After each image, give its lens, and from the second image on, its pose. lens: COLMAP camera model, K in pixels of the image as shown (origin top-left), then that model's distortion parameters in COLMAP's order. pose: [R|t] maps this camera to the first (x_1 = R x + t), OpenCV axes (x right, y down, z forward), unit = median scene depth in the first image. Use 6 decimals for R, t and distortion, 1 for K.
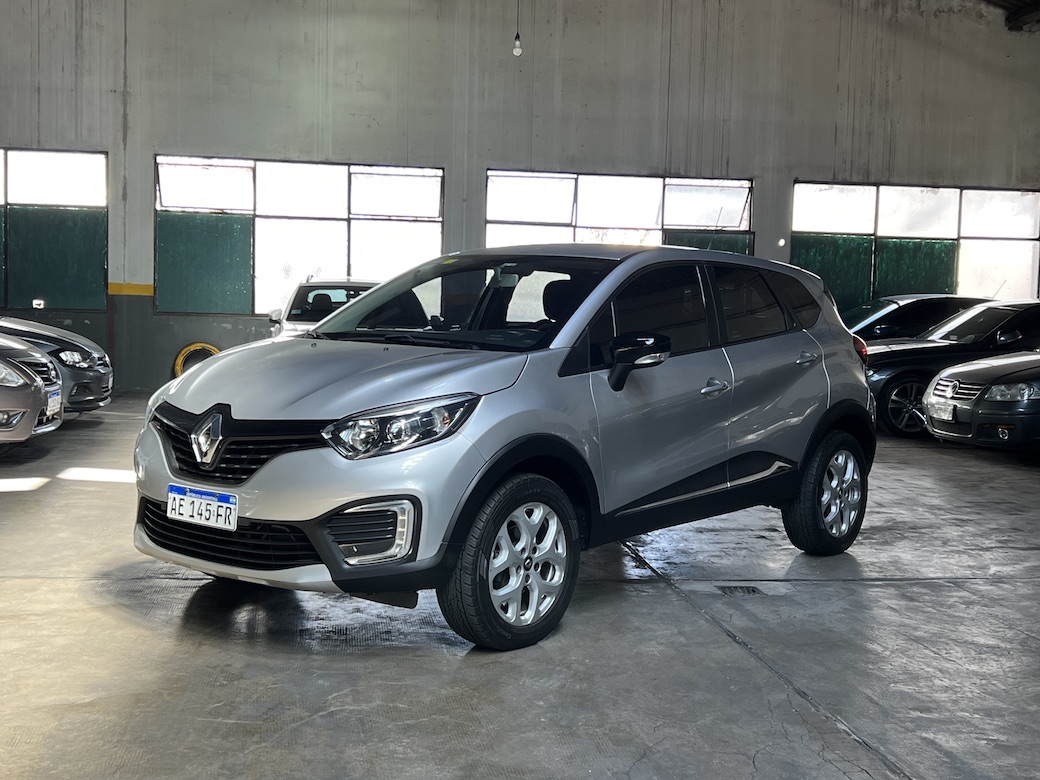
lens RADIAL K [[1301.1, 0, 516.2], [0, 1301.1, 340.3], [0, 0, 1]] dist [0.088762, 0.000000]
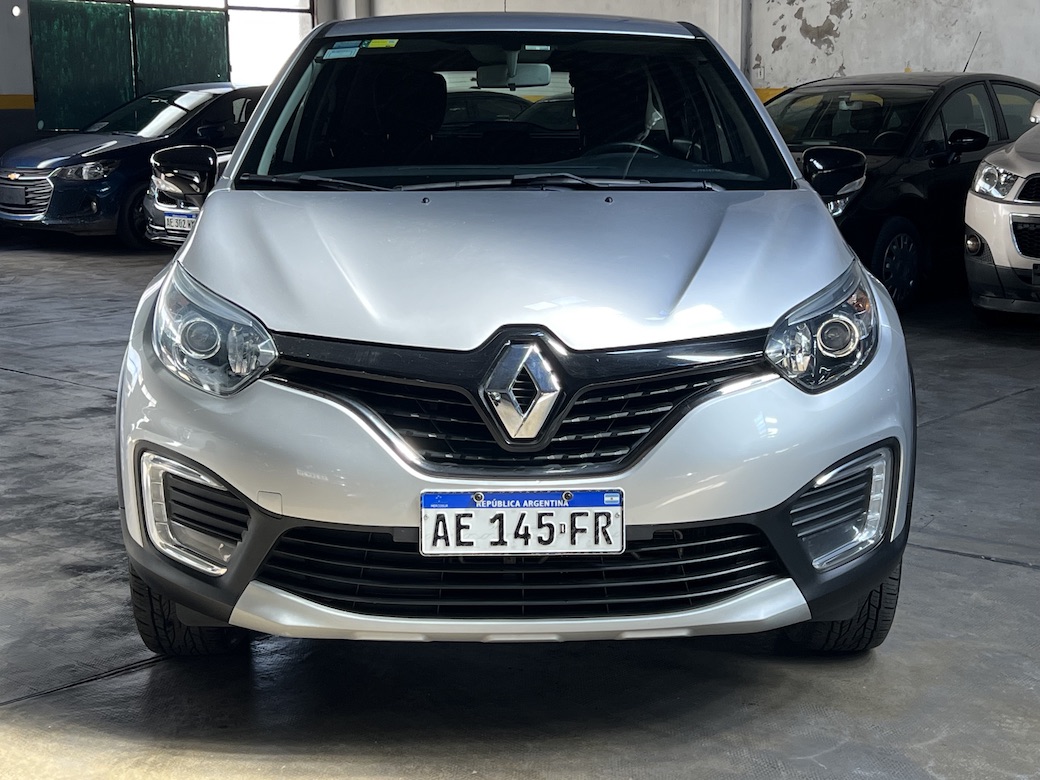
lens RADIAL K [[1625.0, 0, 526.5], [0, 1625.0, 381.8], [0, 0, 1]] dist [0.085925, 0.000000]
pose [[0.763513, -0.138172, 0.630838, -0.646586], [0.044412, 0.985765, 0.162159, -0.034612], [-0.644264, -0.095793, 0.758780, 0.510131]]
